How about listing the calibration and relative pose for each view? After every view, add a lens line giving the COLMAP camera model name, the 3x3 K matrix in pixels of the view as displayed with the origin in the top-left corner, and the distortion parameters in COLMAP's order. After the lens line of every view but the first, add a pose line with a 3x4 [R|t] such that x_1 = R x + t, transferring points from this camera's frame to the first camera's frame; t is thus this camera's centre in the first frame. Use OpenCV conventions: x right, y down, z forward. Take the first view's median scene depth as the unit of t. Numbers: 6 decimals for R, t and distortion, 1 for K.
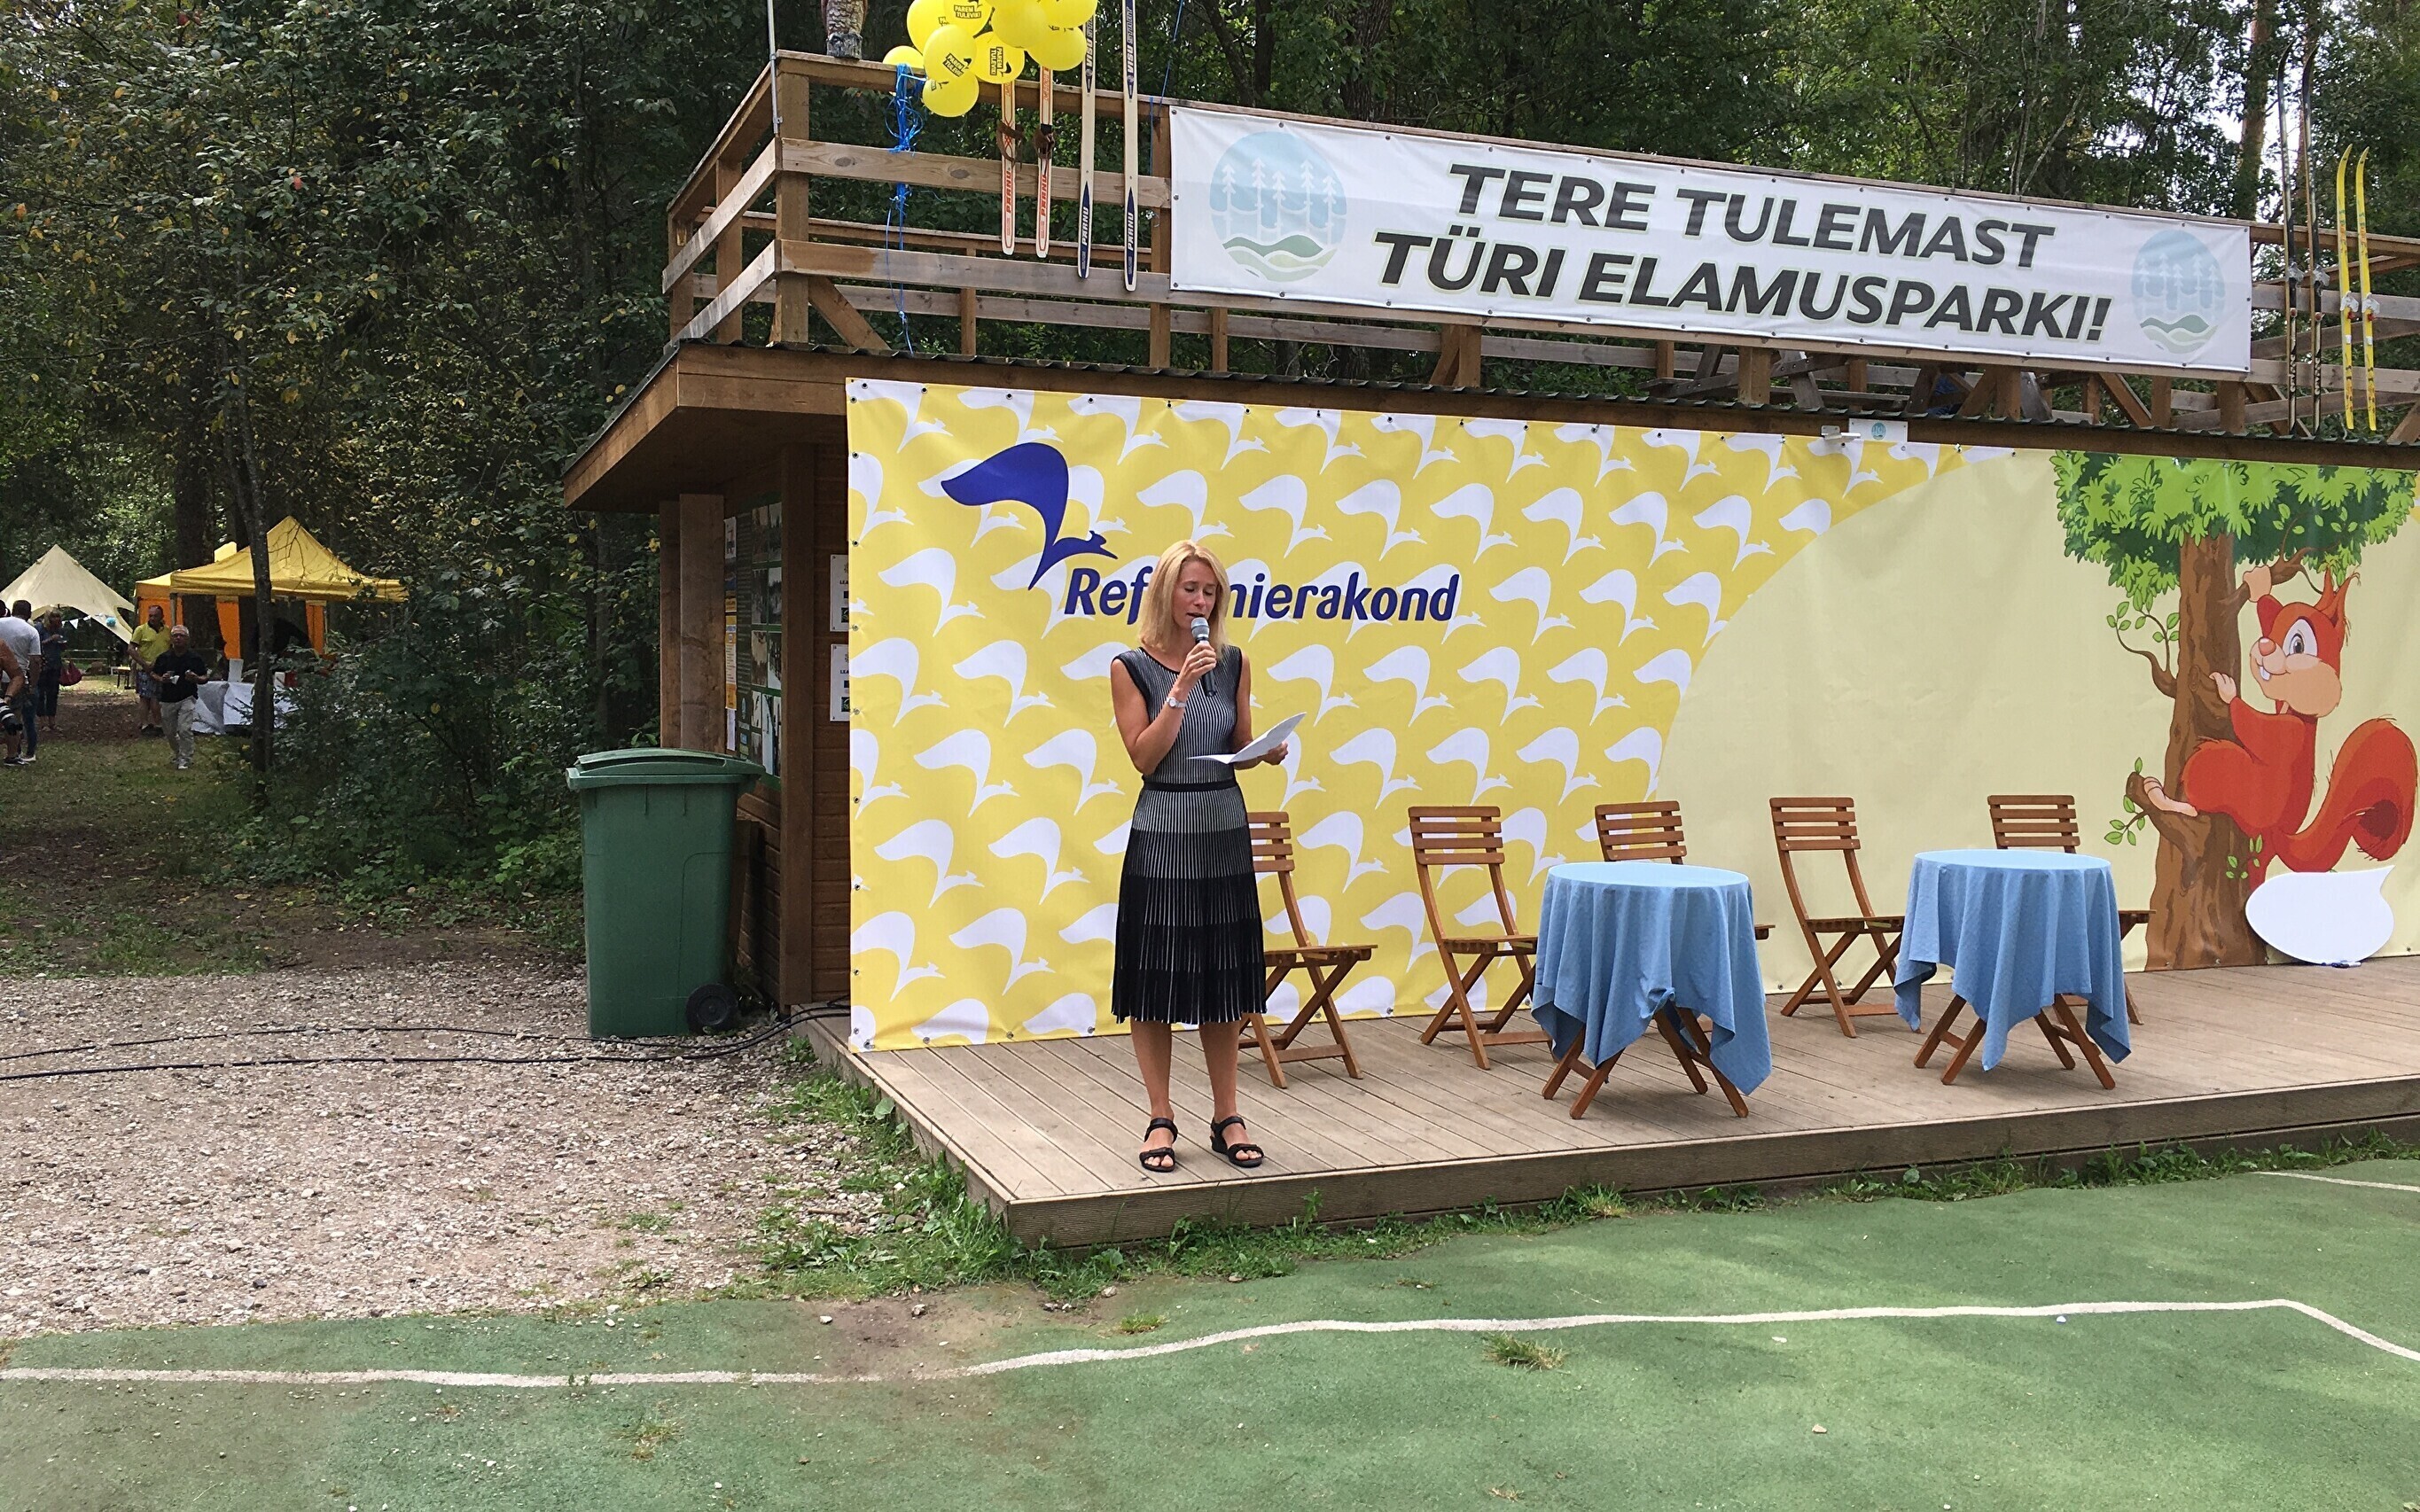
lens RADIAL K [[2018.9, 0, 1210.0], [0, 2018.9, 756.0], [0, 0, 1]] dist [0.073682, -0.055586]
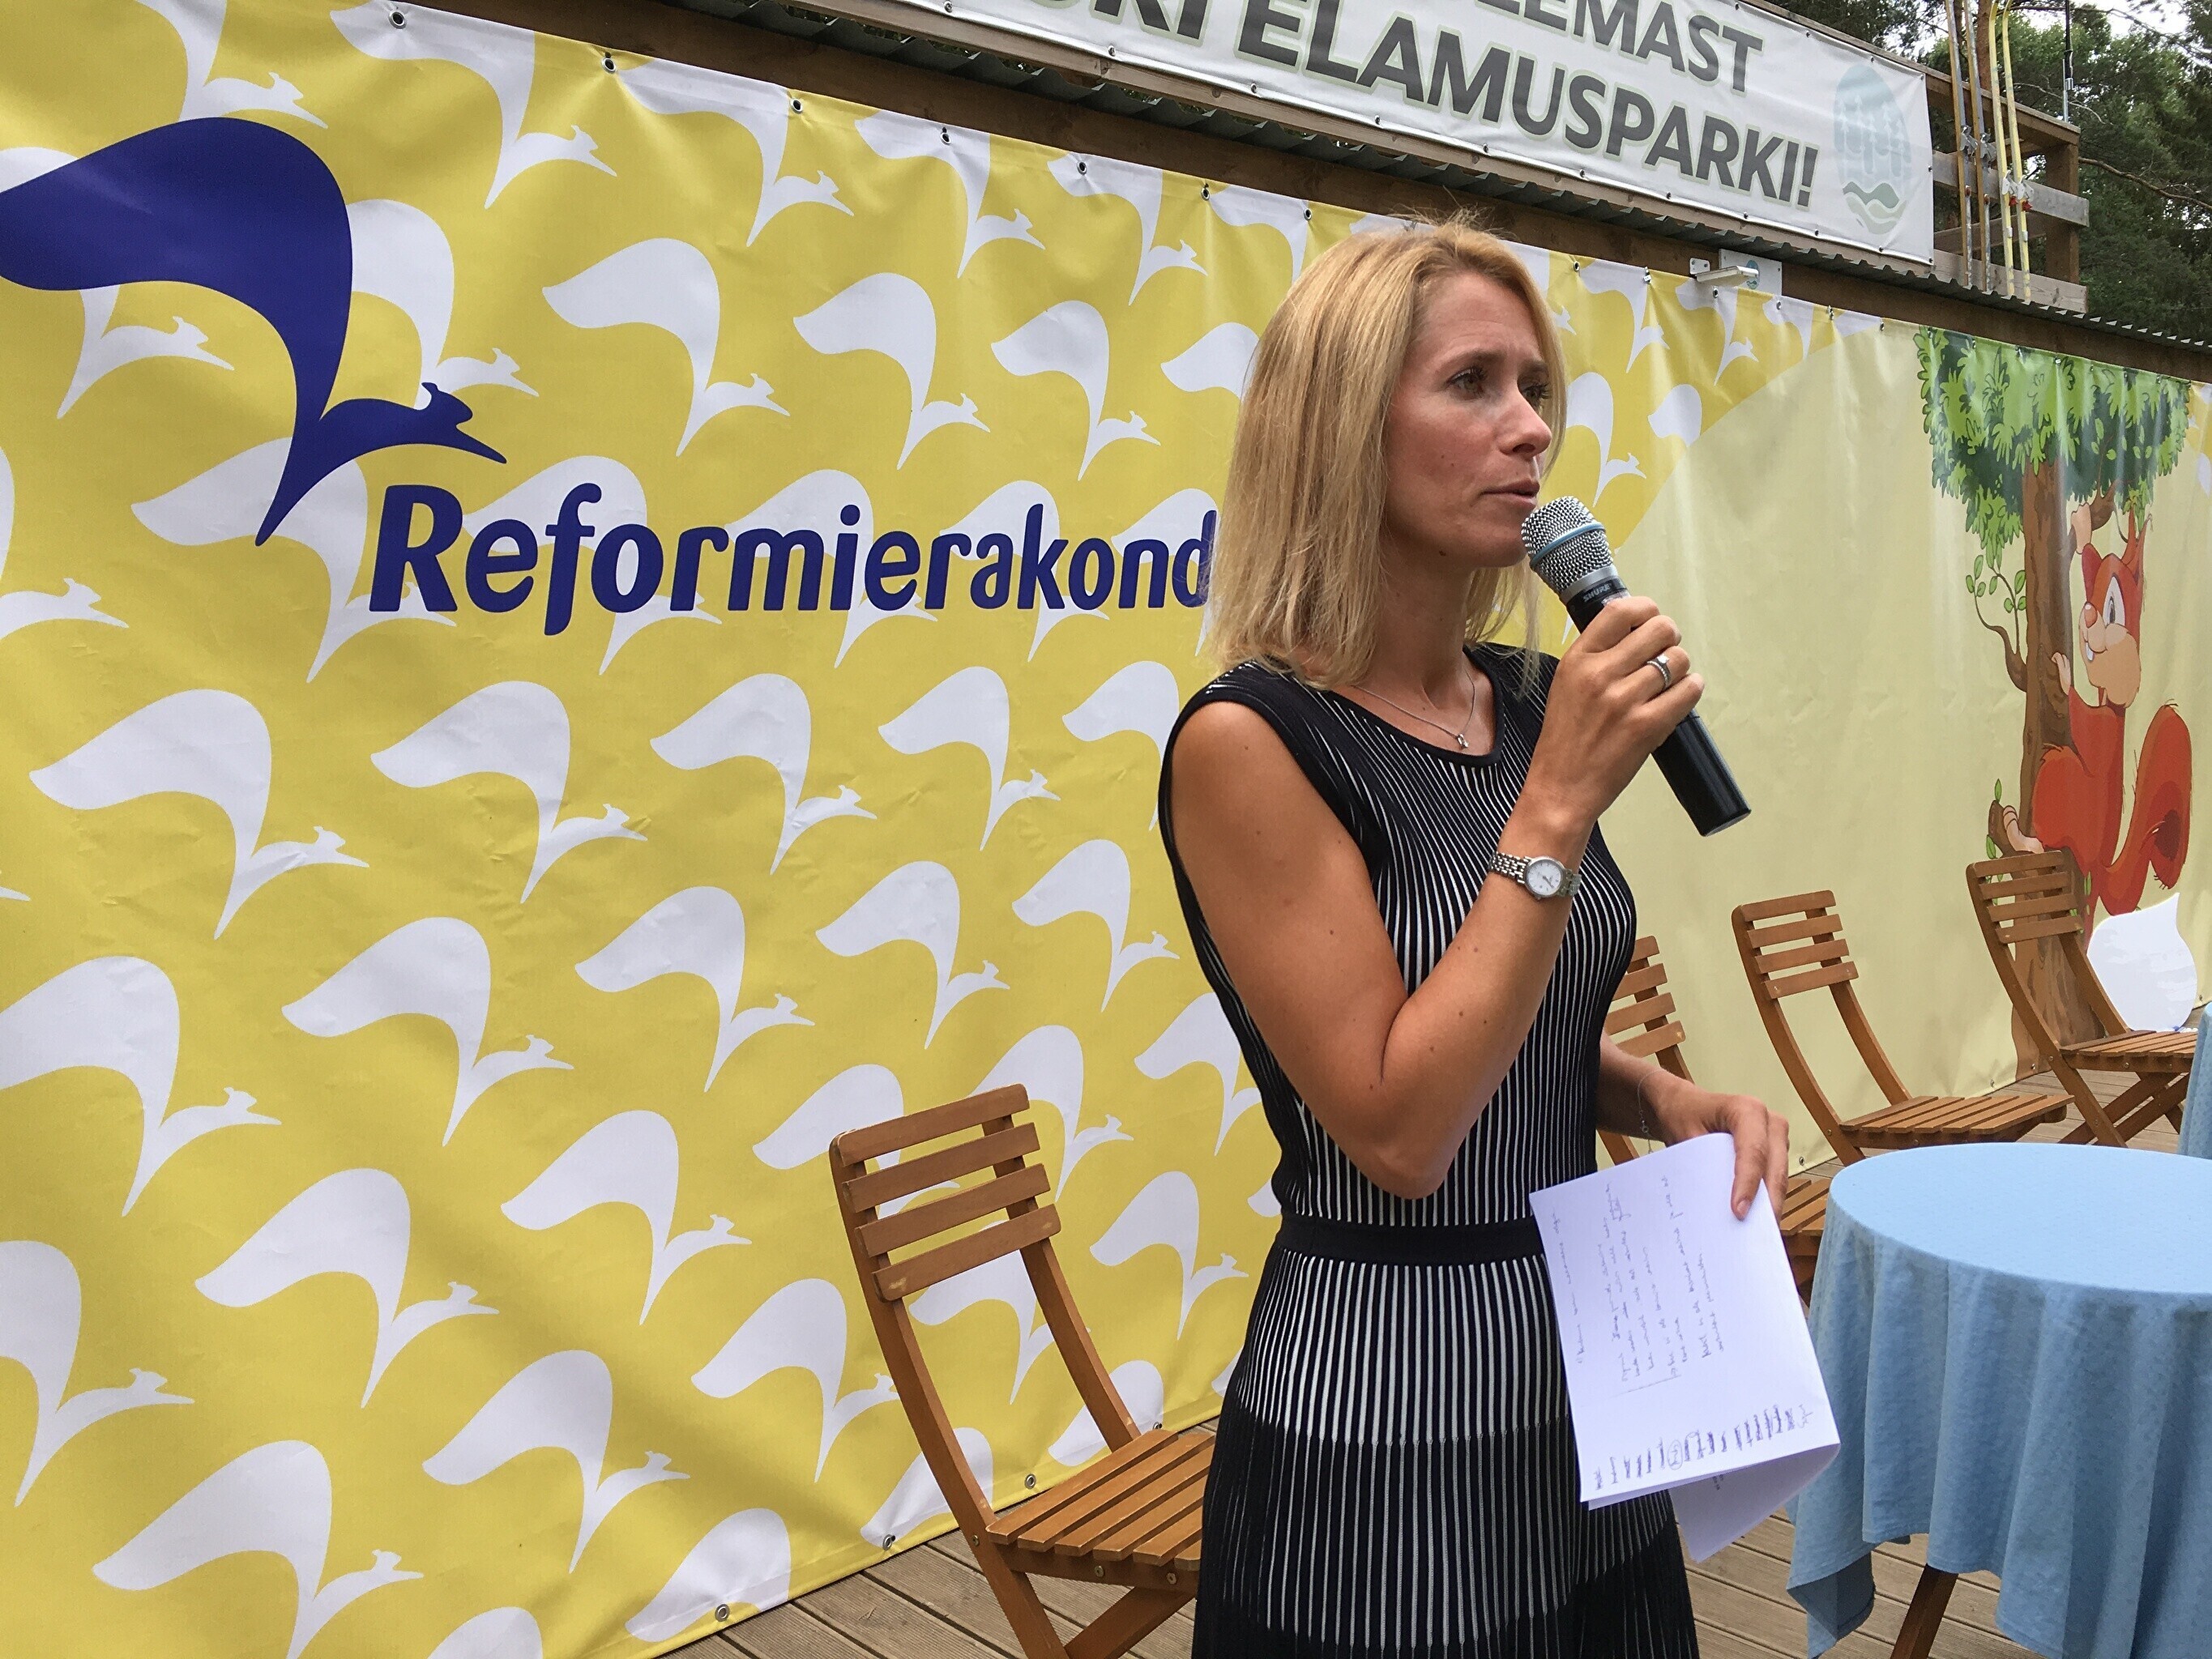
lens RADIAL K [[1859.0, 0, 1105.9], [0, 1859.0, 843.7], [0, 0, 1]] dist [0.051260, -0.020542]
pose [[0.936639, -0.078434, 0.341403, -0.055726], [0.065681, 0.996648, 0.048774, -0.030250], [-0.344084, -0.023259, 0.938651, 0.531123]]
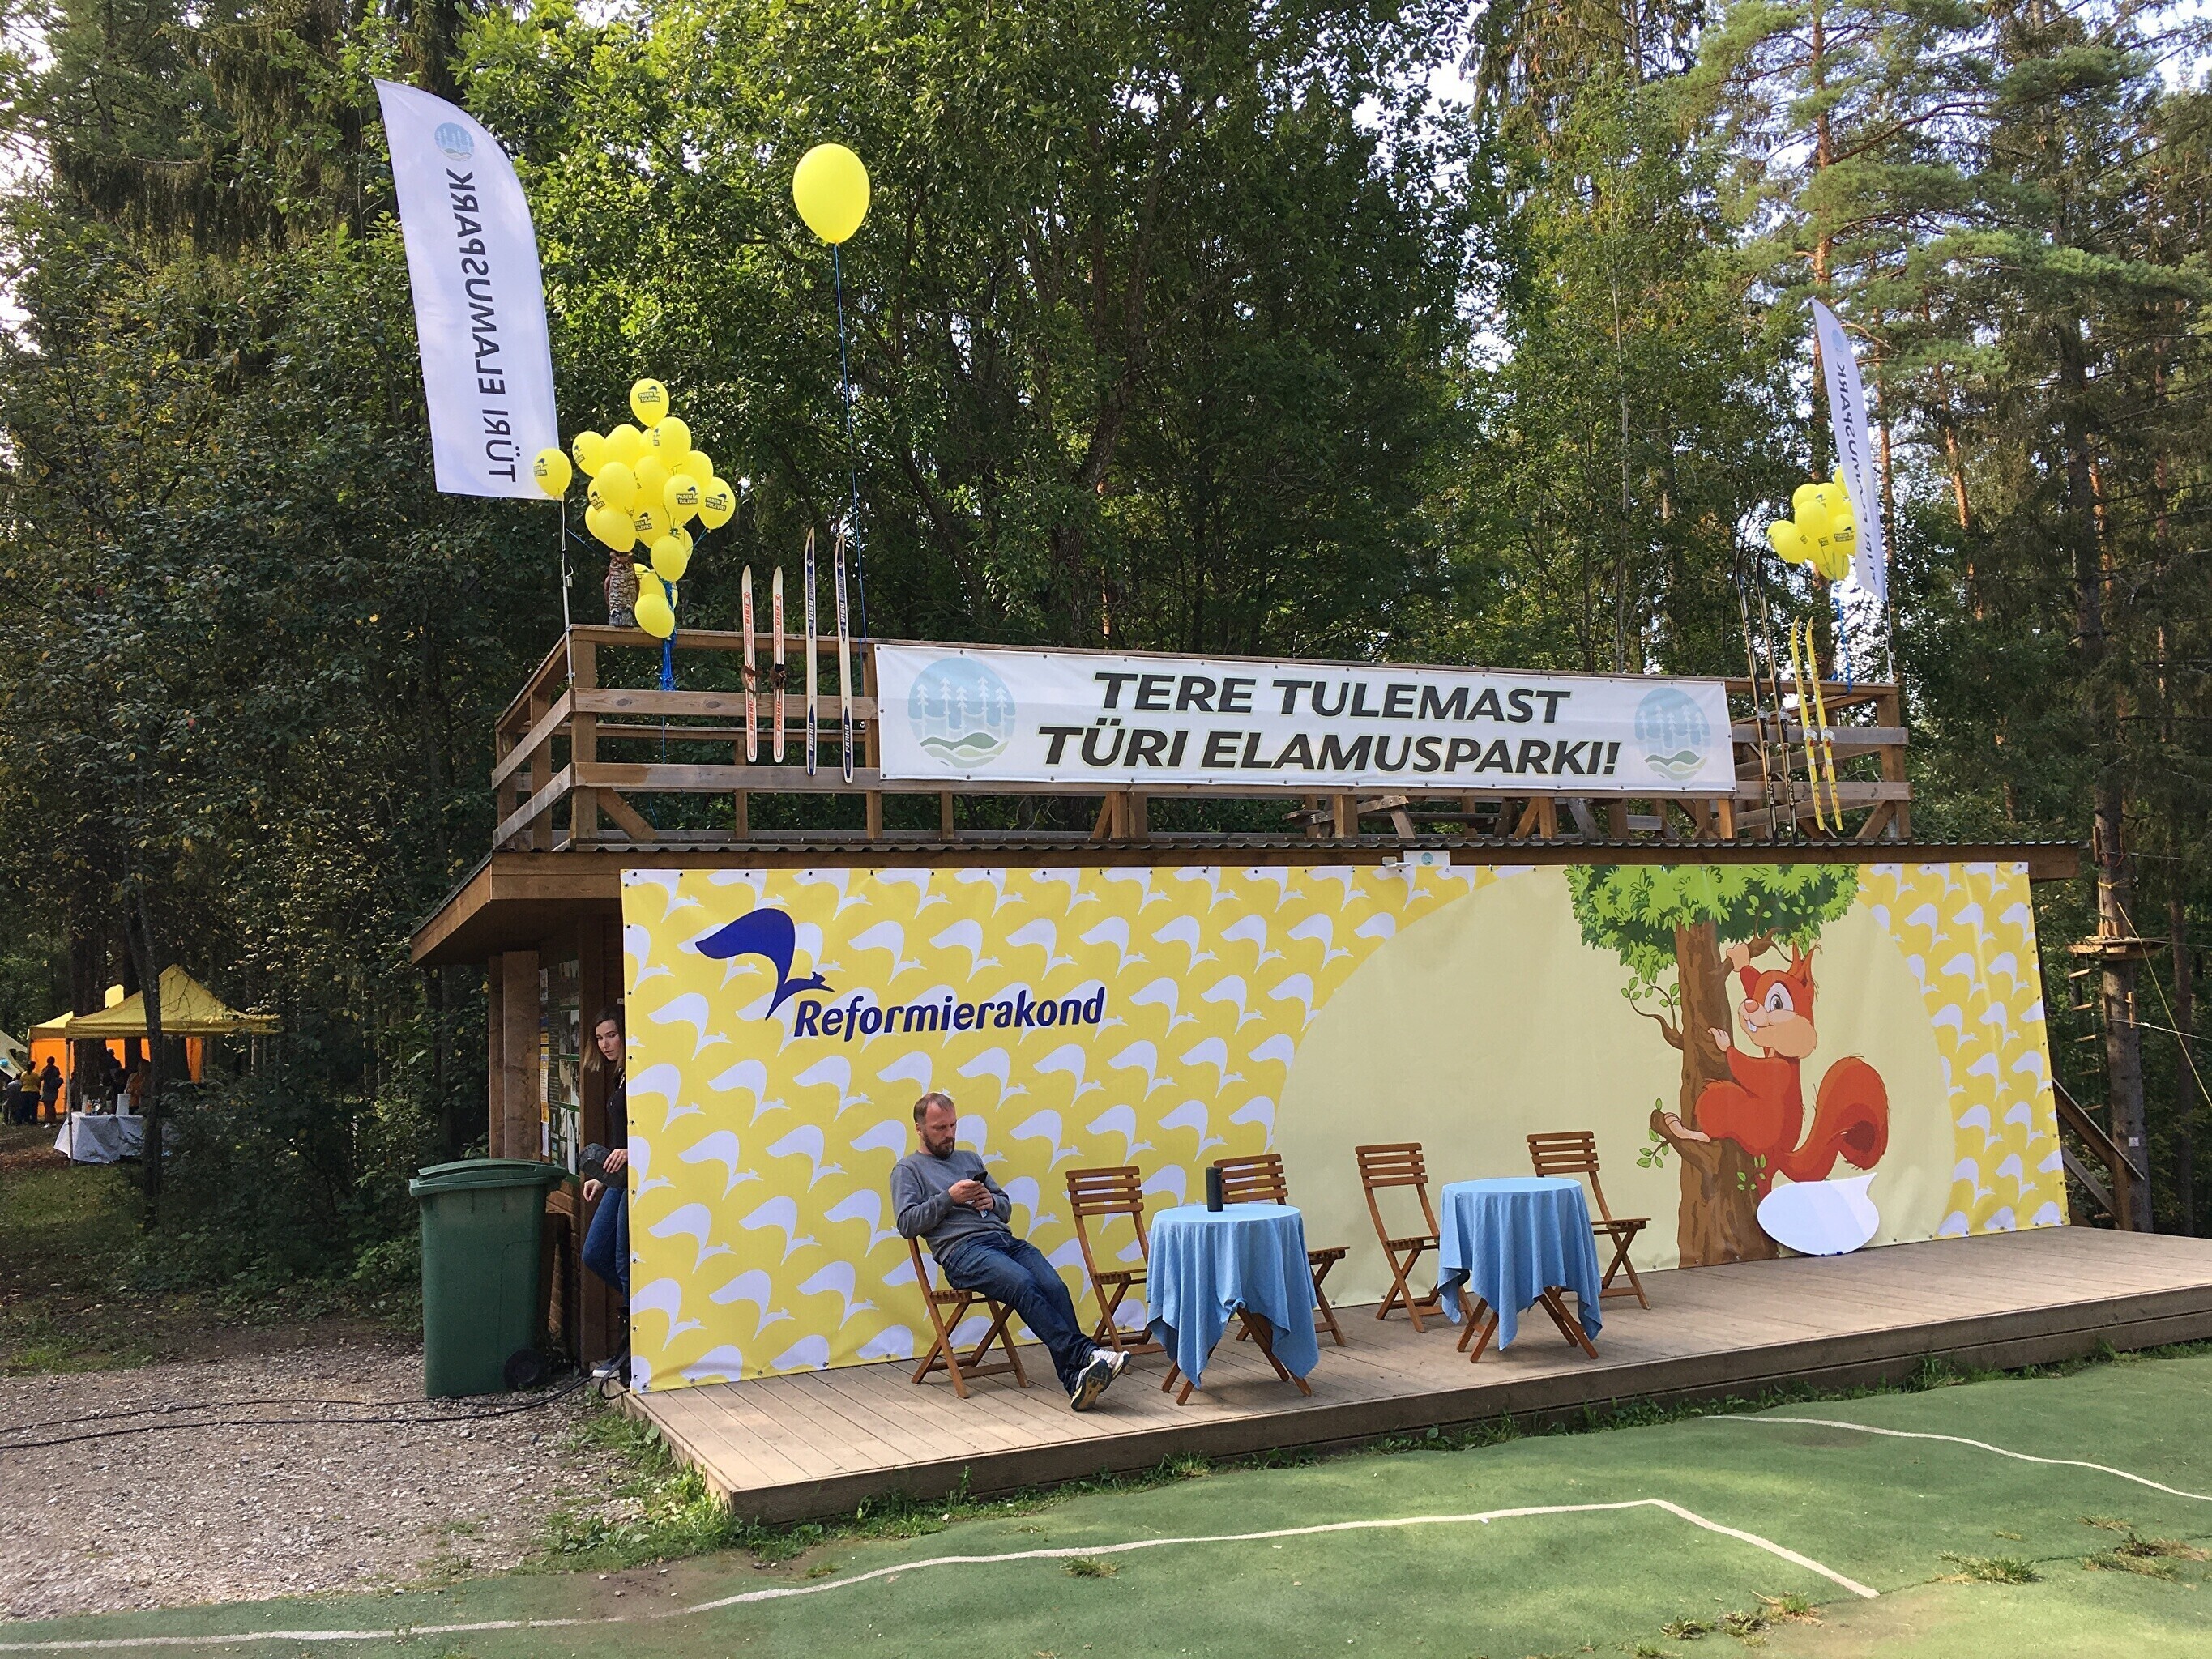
lens RADIAL K [[1859.0, 0, 1105.9], [0, 1859.0, 843.7], [0, 0, 1]] dist [0.051260, -0.020542]
pose [[0.997761, -0.050511, 0.043834, 0.068730], [0.056420, 0.987653, -0.146143, -0.005268], [-0.035911, 0.148289, 0.988292, -0.179461]]
